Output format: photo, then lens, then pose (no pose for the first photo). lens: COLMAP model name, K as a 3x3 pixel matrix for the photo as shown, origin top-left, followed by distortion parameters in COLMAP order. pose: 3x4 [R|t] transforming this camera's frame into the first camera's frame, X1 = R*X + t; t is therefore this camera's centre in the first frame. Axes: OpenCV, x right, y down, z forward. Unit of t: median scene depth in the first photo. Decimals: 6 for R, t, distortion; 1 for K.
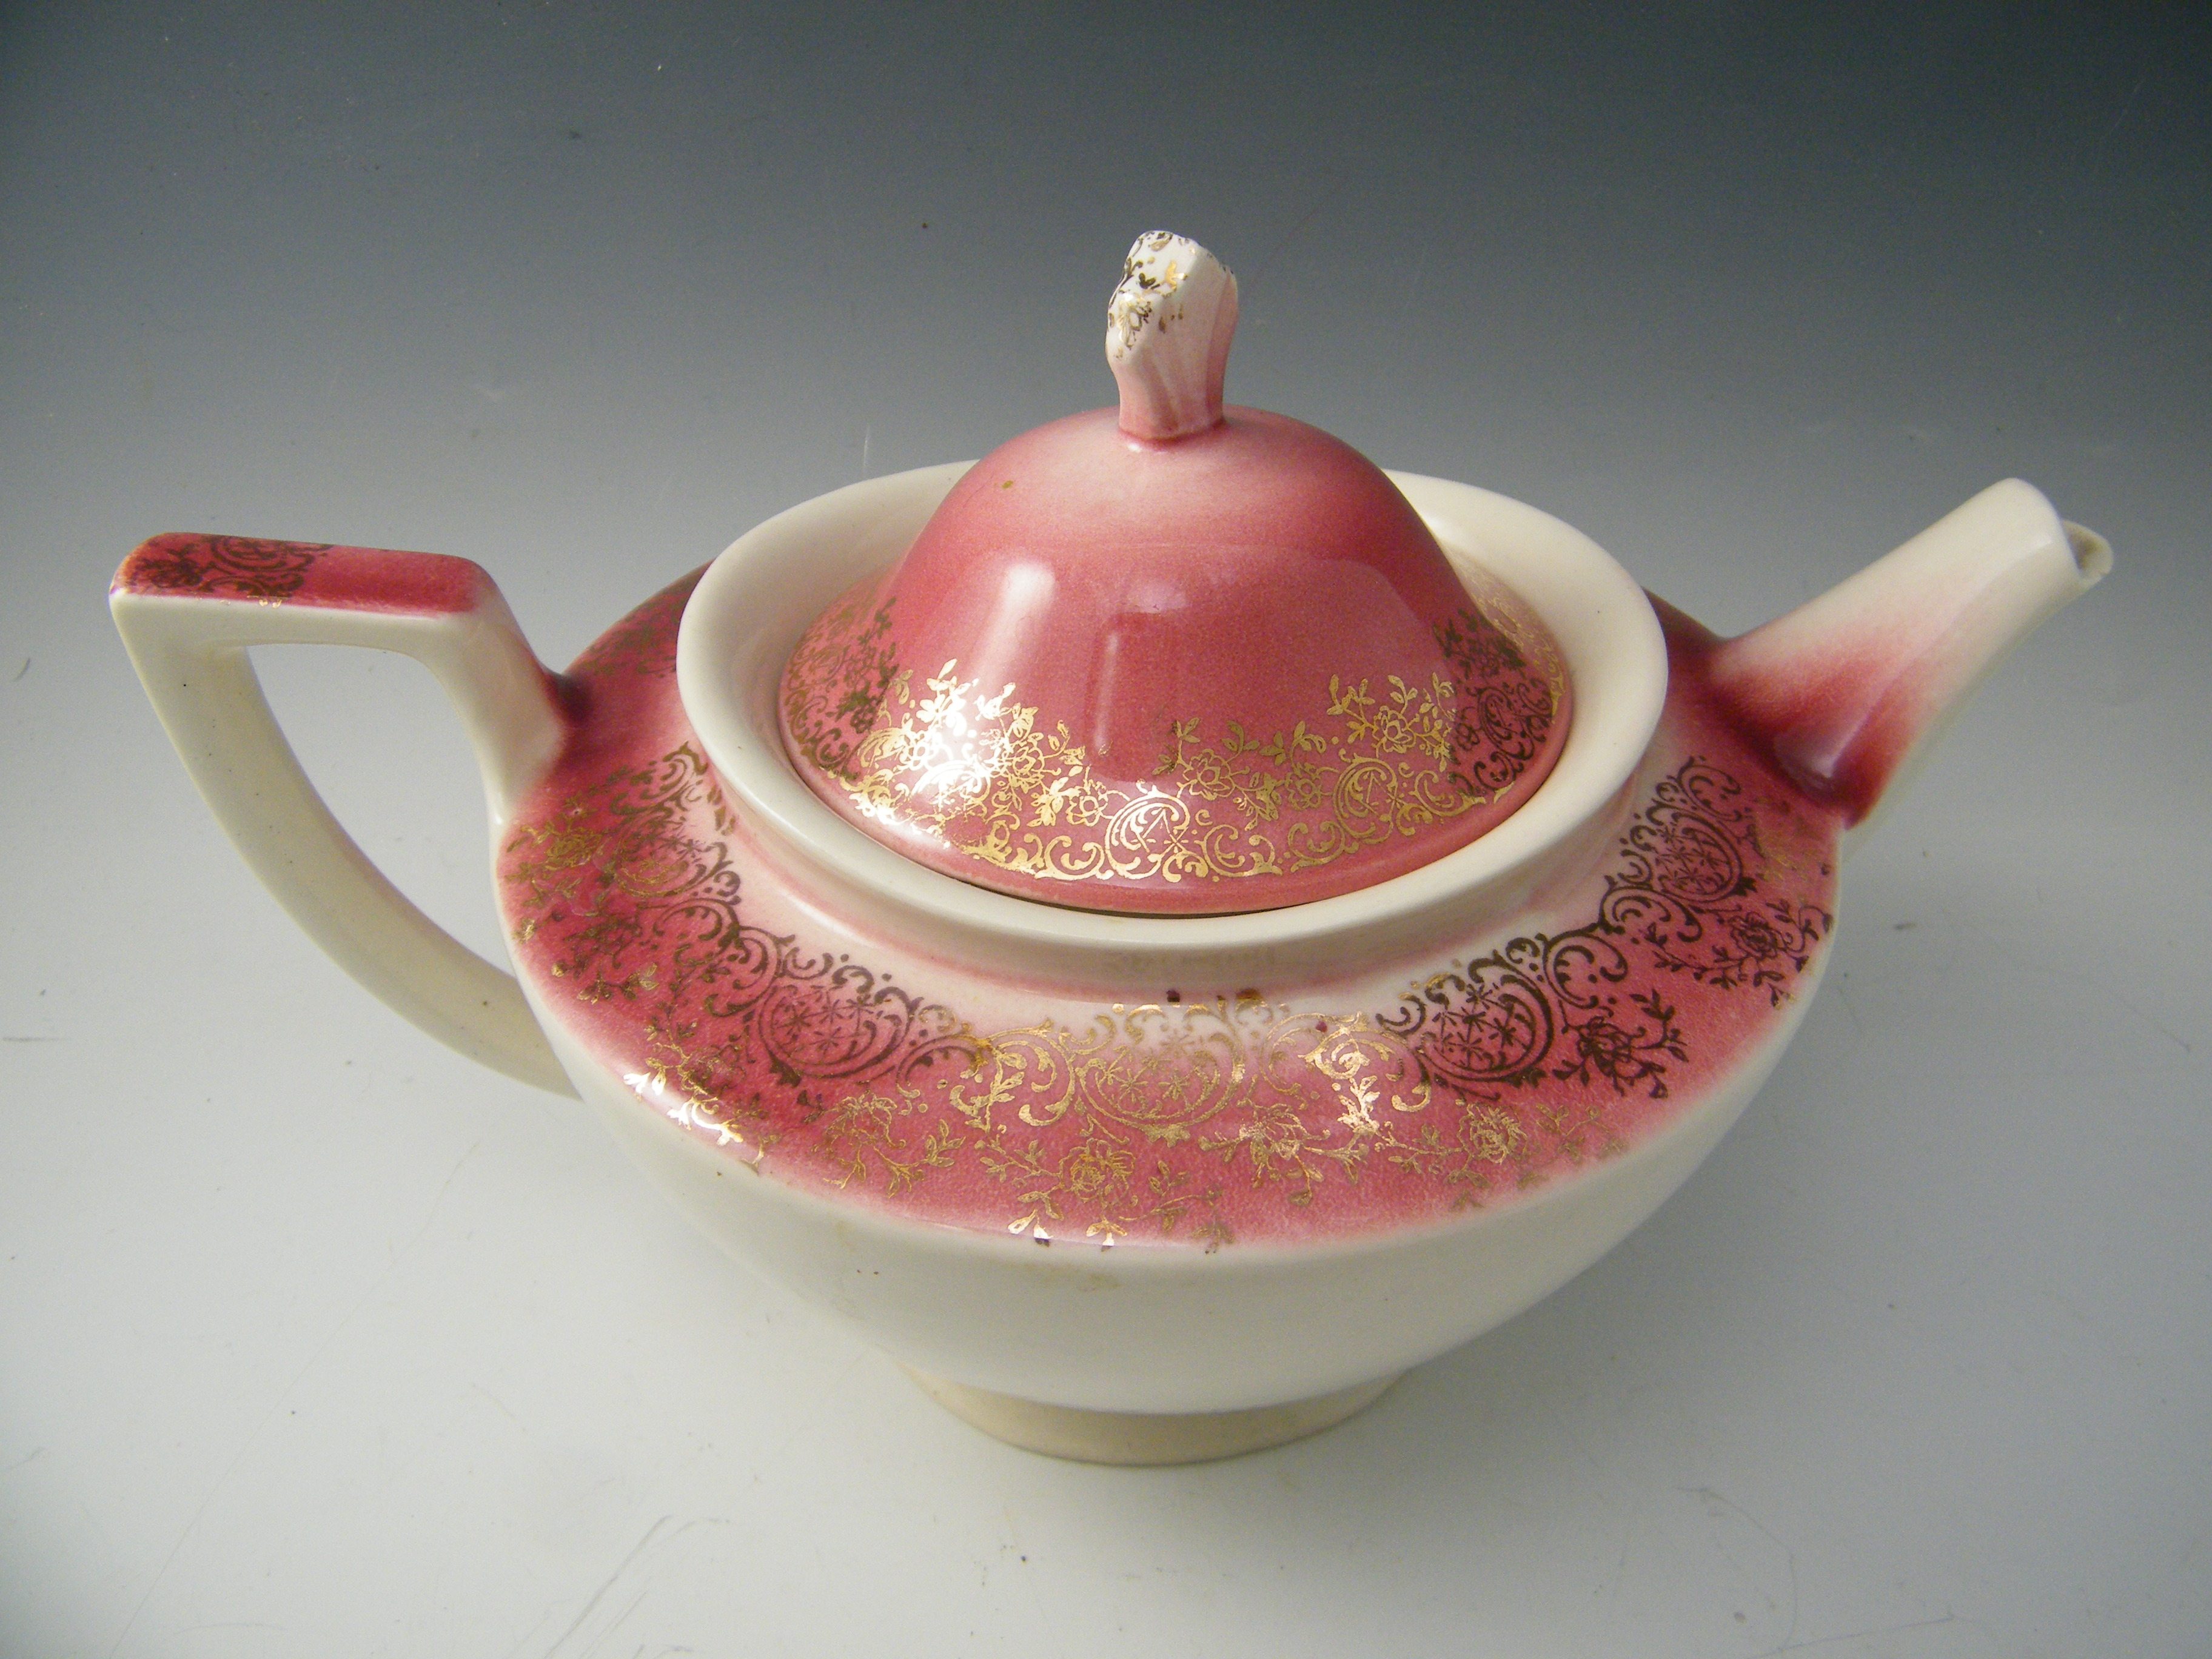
lens RADIAL K [[2183.9, 0, 1129.9], [0, 2183.9, 822.6], [0, 0, 1]] dist [-0.207205, 0.267418]
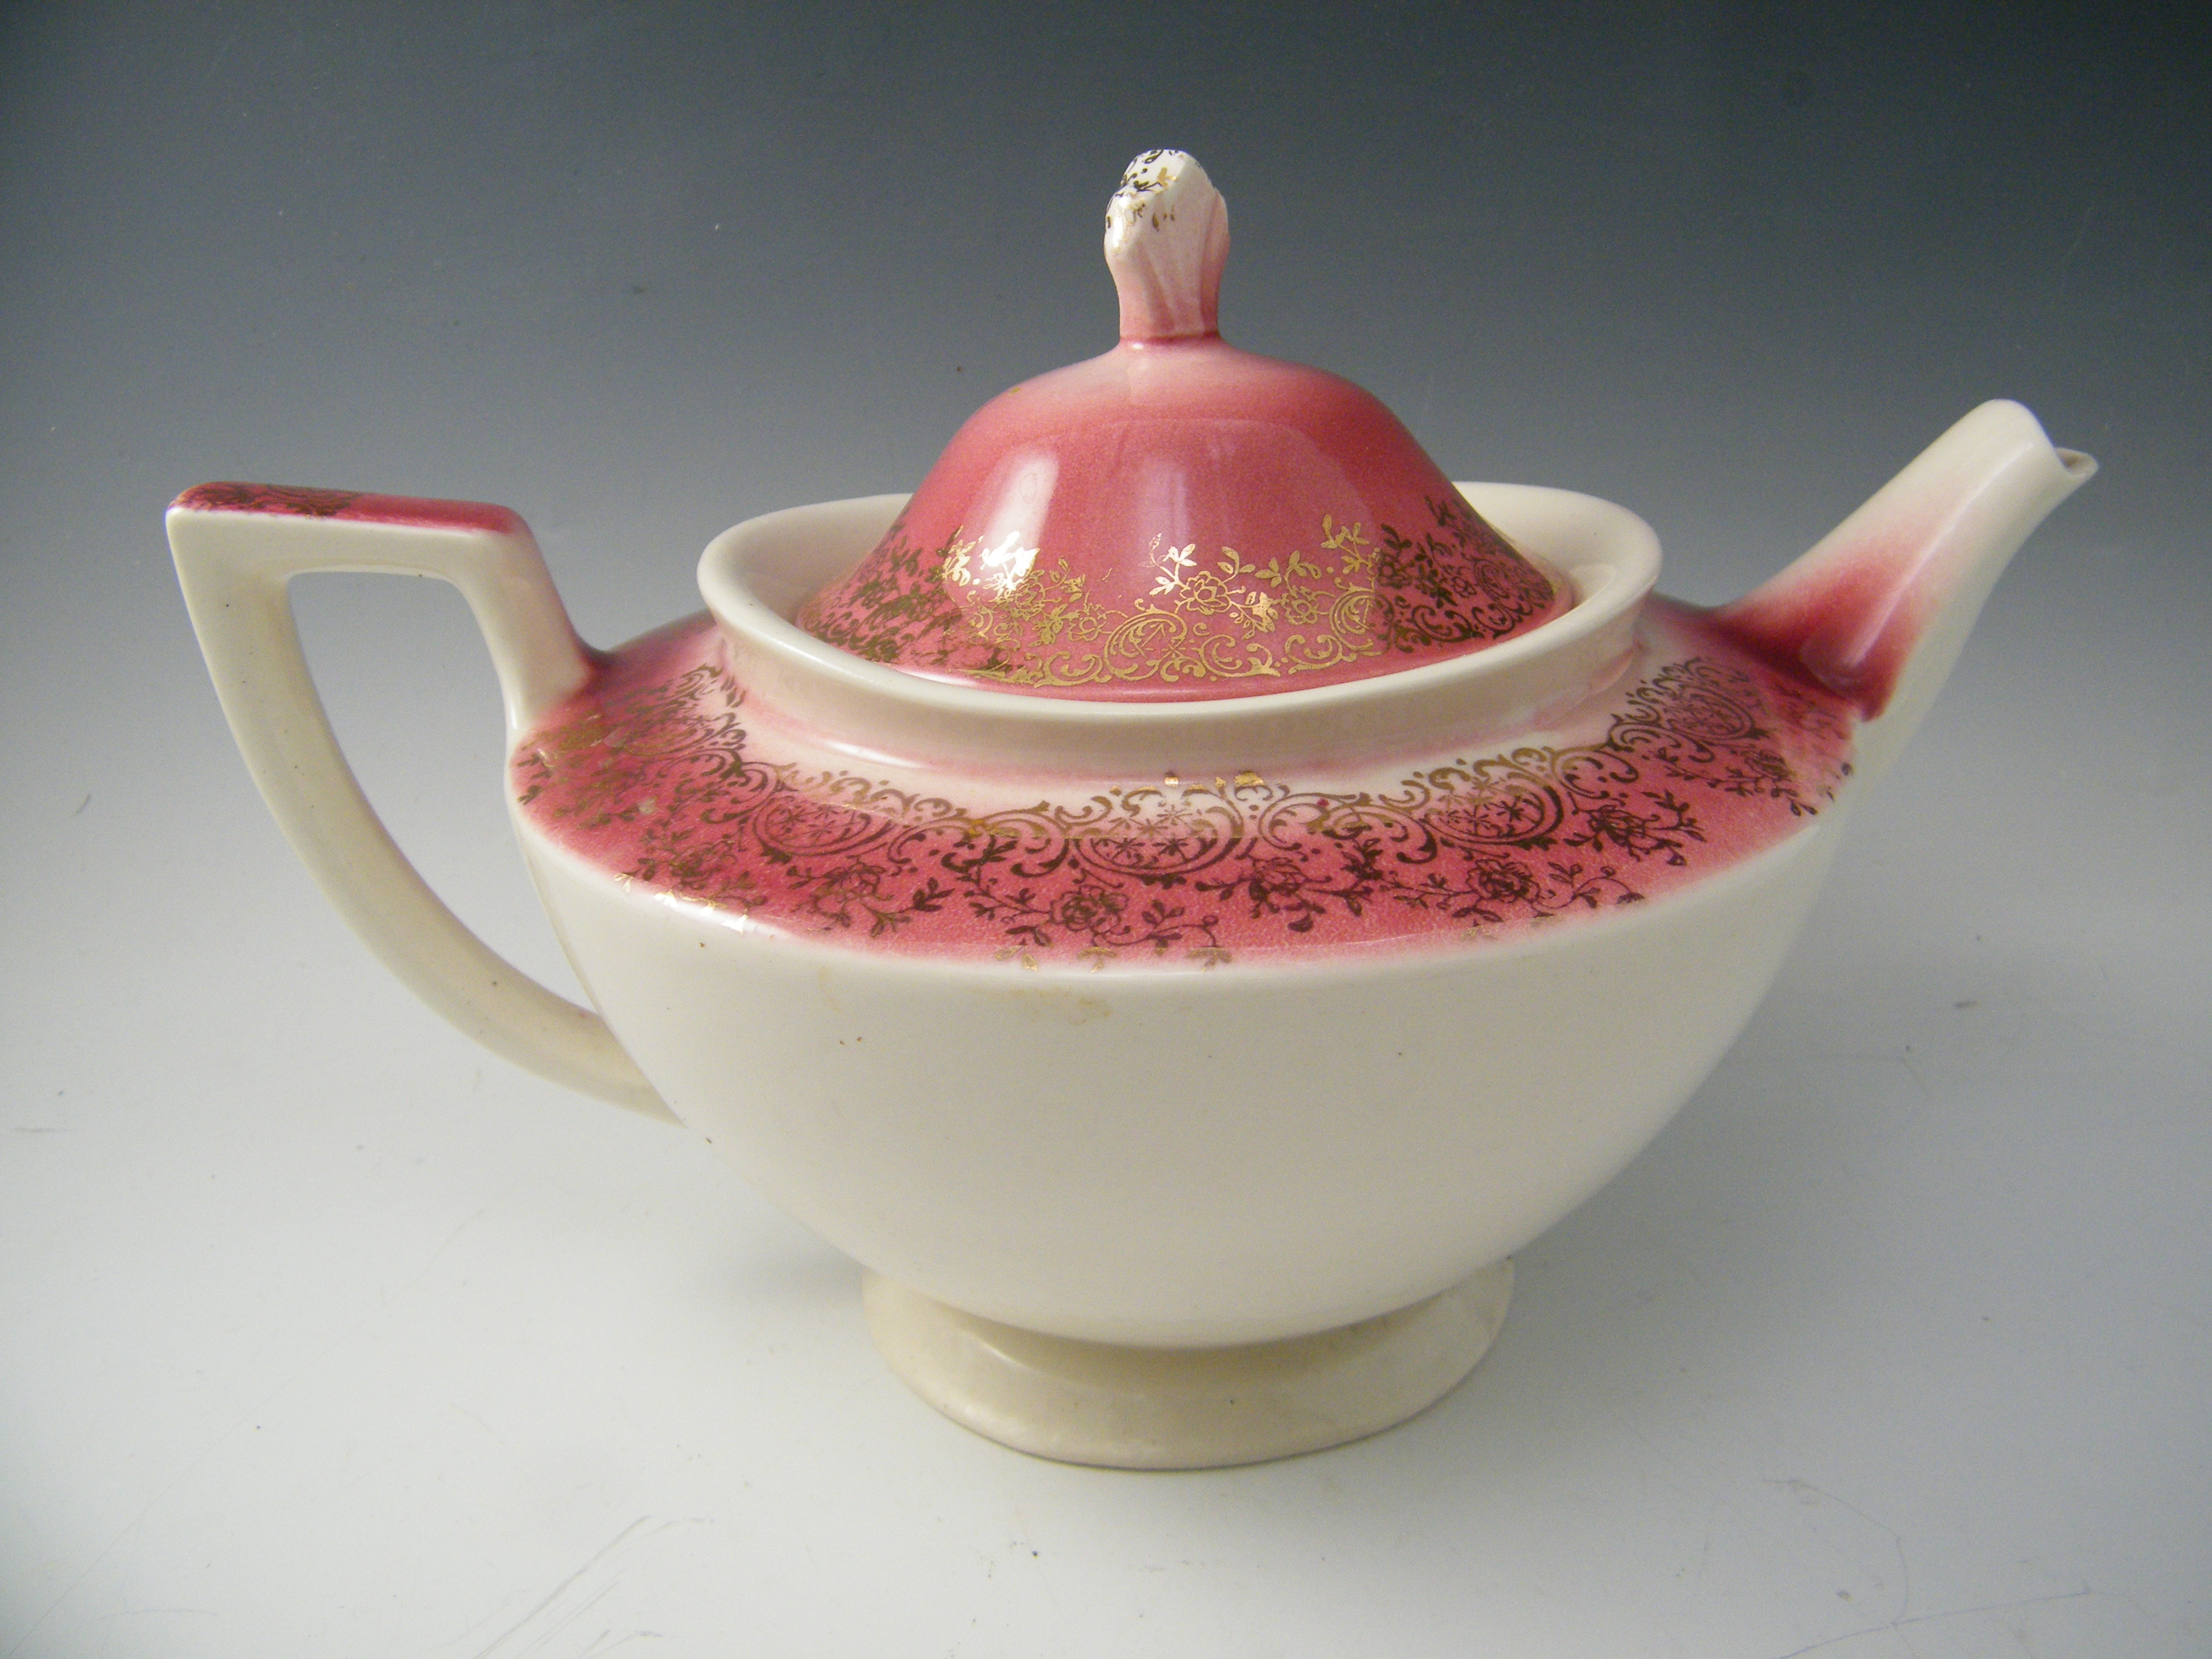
lens RADIAL K [[2183.9, 0, 1129.9], [0, 2183.9, 822.6], [0, 0, 1]] dist [-0.207205, 0.267418]
pose [[0.998947, -0.021949, -0.040283, 0.039277], [0.008886, 0.954062, -0.299476, 0.381410], [0.045006, 0.298803, 0.953253, 0.062384]]
